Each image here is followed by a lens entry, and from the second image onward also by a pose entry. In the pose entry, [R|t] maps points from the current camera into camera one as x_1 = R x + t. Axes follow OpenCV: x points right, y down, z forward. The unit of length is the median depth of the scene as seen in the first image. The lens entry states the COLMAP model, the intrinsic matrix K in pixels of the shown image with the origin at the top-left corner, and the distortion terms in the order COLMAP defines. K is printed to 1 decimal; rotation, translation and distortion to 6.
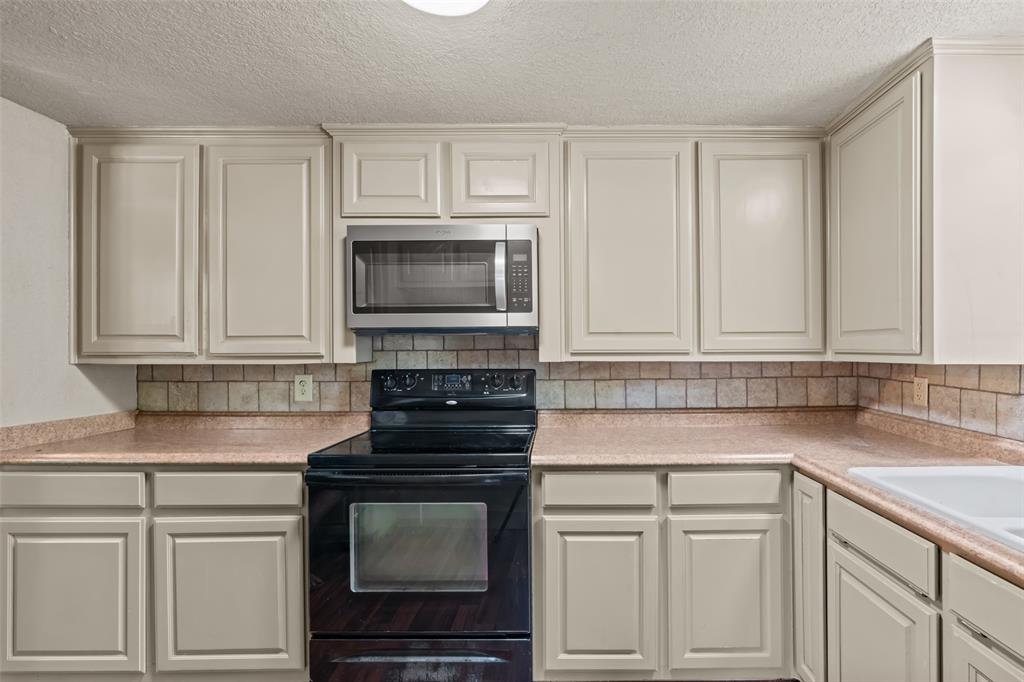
lens RADIAL K [[485.3, 0, 559.4], [0, 485.3, 345.3], [0, 0, 1]] dist [-0.002418, 0.000213]
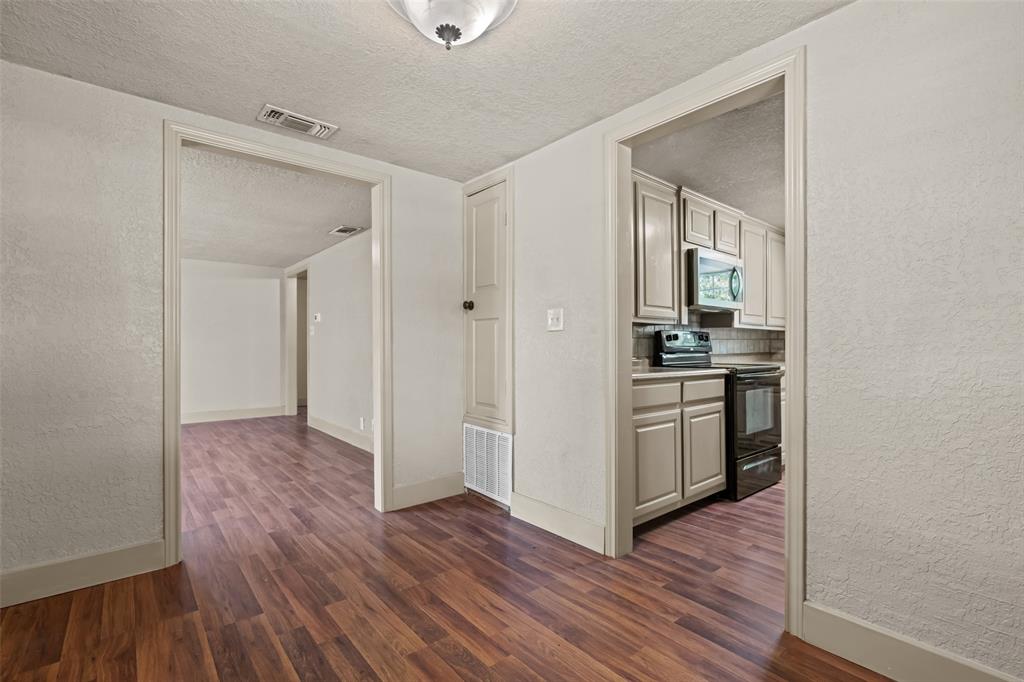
lens RADIAL K [[464.1, 0, 509.3], [0, 464.1, 345.6], [0, 0, 1]] dist [-0.003182, 0.000060]
pose [[0.773025, 0.004018, 0.634363, -1.984785], [-0.001082, 0.999987, -0.005016, 0.121897], [-0.634375, 0.003191, 0.773019, 0.107566]]
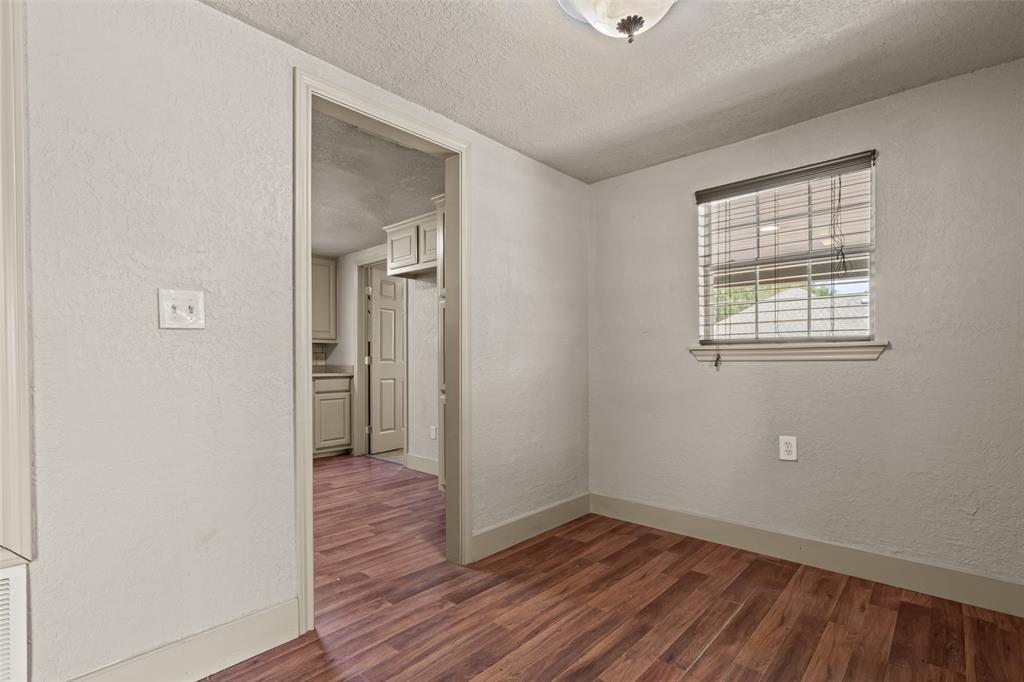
lens RADIAL K [[483.3, 0, 496.5], [0, 483.3, 363.3], [0, 0, 1]] dist [0.000096, 0.000202]
pose [[-0.723655, 0.001154, 0.690161, -1.950672], [0.006626, 0.999964, 0.005275, 0.128022], [-0.690130, 0.008390, -0.723637, 1.227938]]
